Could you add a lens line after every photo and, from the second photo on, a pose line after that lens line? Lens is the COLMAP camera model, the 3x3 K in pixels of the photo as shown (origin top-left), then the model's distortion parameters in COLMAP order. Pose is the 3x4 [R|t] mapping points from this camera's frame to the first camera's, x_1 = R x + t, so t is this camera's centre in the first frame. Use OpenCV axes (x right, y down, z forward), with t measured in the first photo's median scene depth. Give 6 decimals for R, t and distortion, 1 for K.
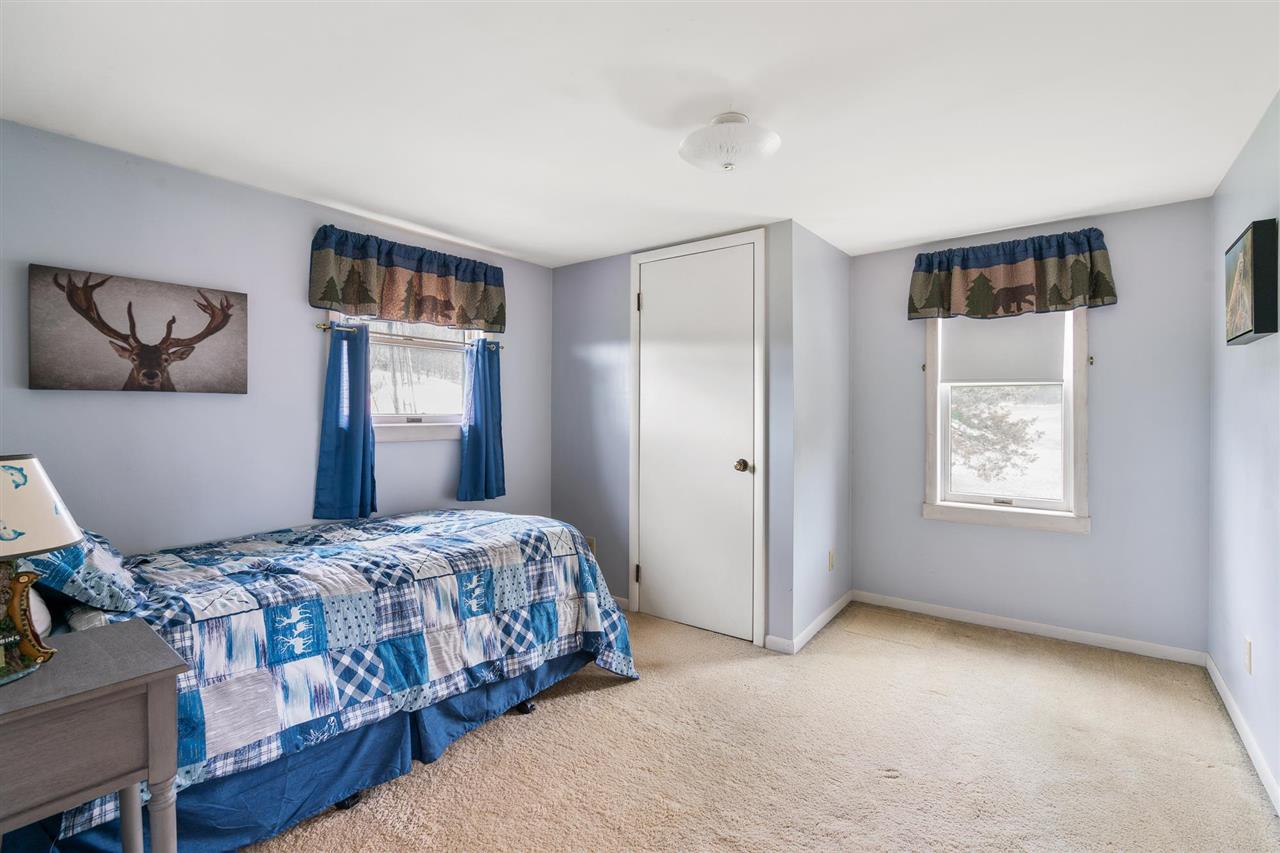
lens RADIAL K [[580.2, 0, 643.1], [0, 580.2, 416.3], [0, 0, 1]] dist [-0.001595, 0.001159]
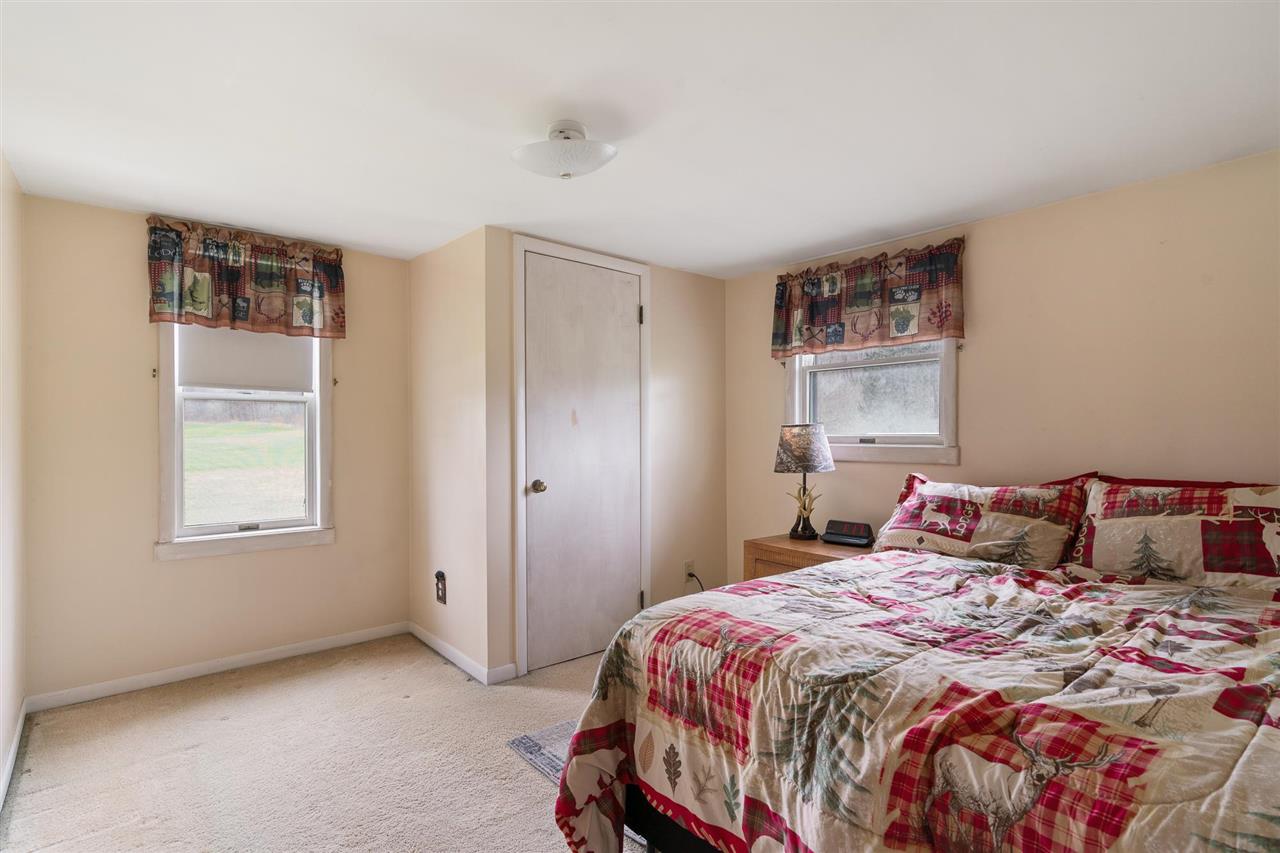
lens RADIAL K [[632.6, 0, 640.0], [0, 632.6, 426.5], [0, 0, 1]] dist [0.000095, 0.001944]
pose [[0.218133, 0.007343, 0.975891, -0.272451], [0.001796, 0.999967, -0.007925, -0.002911], [-0.975917, 0.003482, 0.218113, 0.214027]]
